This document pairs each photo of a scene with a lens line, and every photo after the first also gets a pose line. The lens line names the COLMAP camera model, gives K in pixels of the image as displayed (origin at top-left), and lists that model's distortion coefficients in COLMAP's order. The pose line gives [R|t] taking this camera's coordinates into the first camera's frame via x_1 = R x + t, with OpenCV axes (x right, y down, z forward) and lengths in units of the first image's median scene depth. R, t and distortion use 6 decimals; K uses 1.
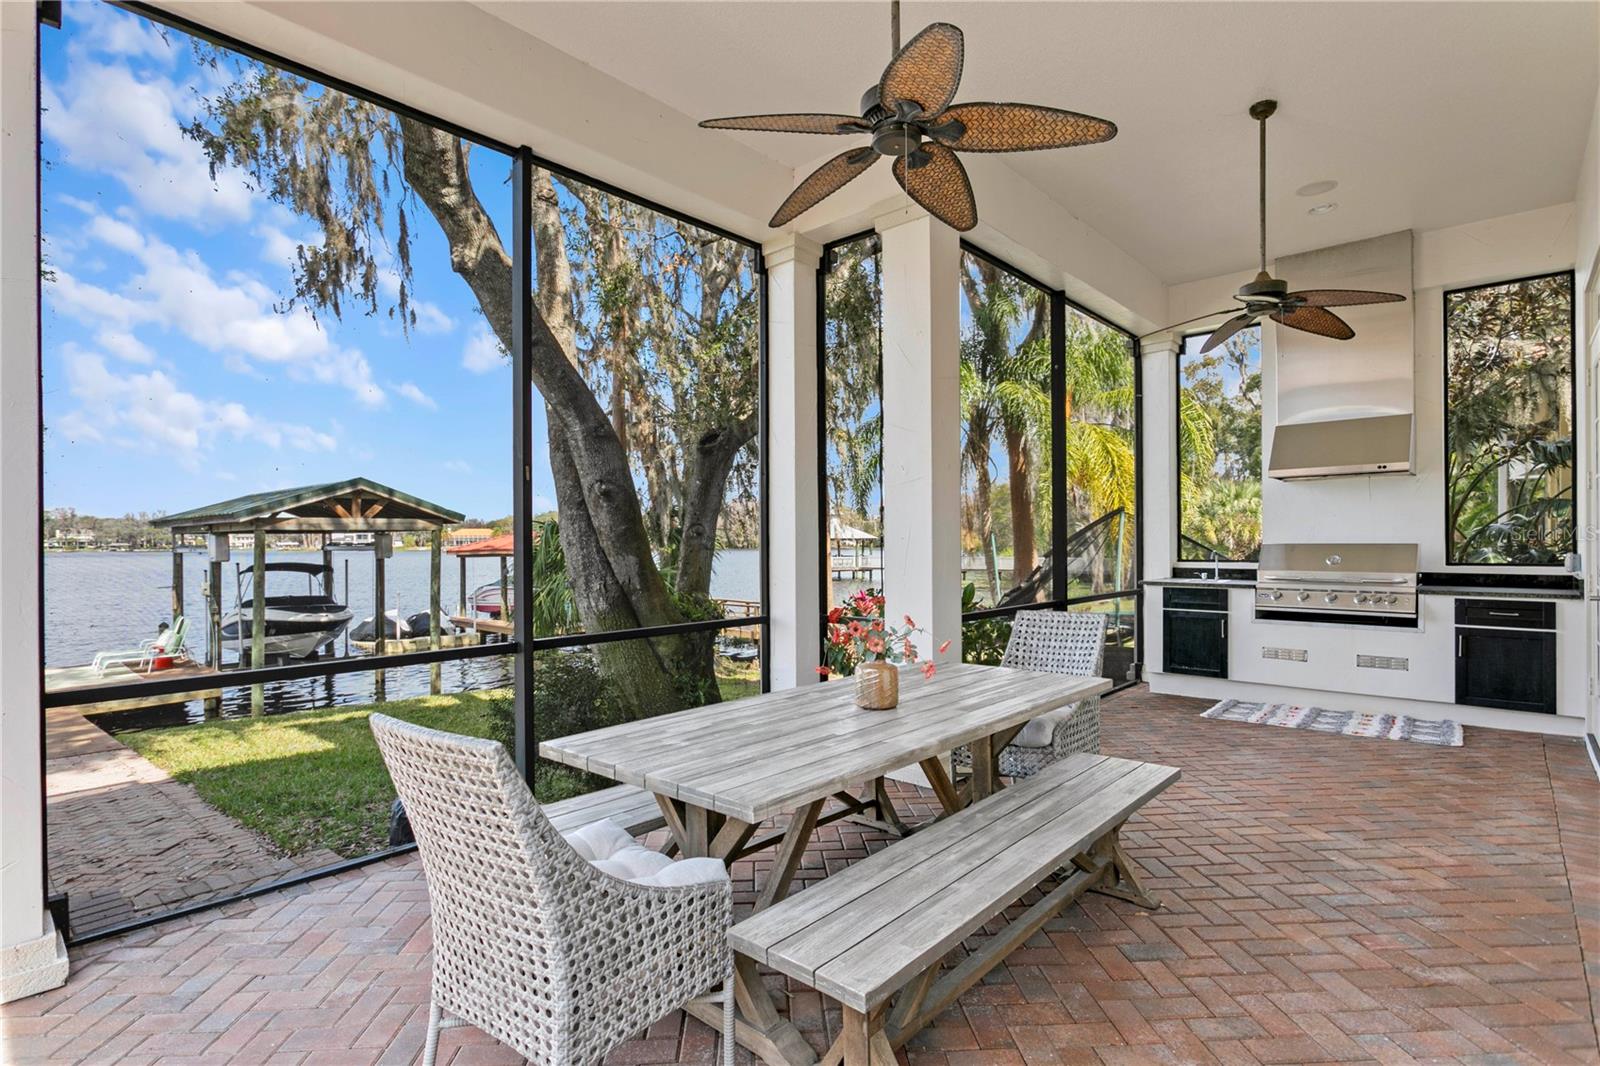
lens RADIAL K [[784.2, 0, 784.4], [0, 784.2, 539.9], [0, 0, 1]] dist [-0.001438, 0.000879]
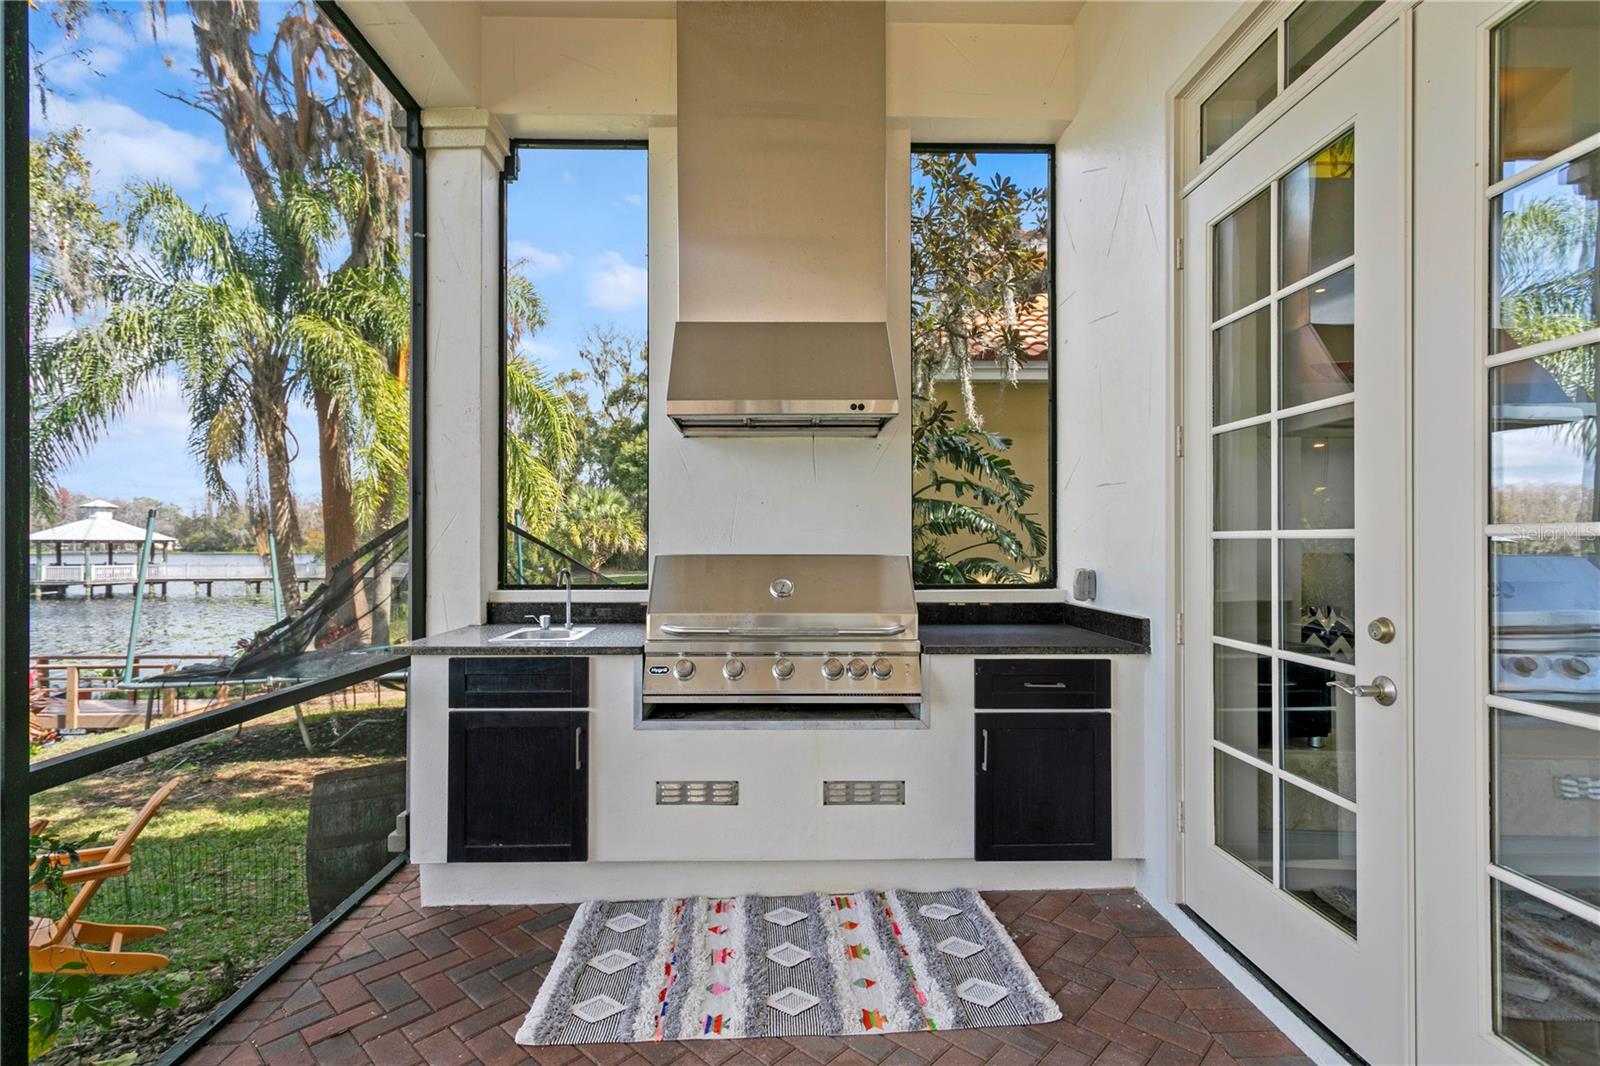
lens RADIAL K [[766.7, 0, 781.4], [0, 766.7, 540.9], [0, 0, 1]] dist [0.000170, 0.000072]
pose [[0.726630, 0.007631, 0.686987, 0.318951], [-0.005385, 0.999971, -0.005413, -0.001337], [-0.687008, 0.000234, 0.726650, 0.560891]]
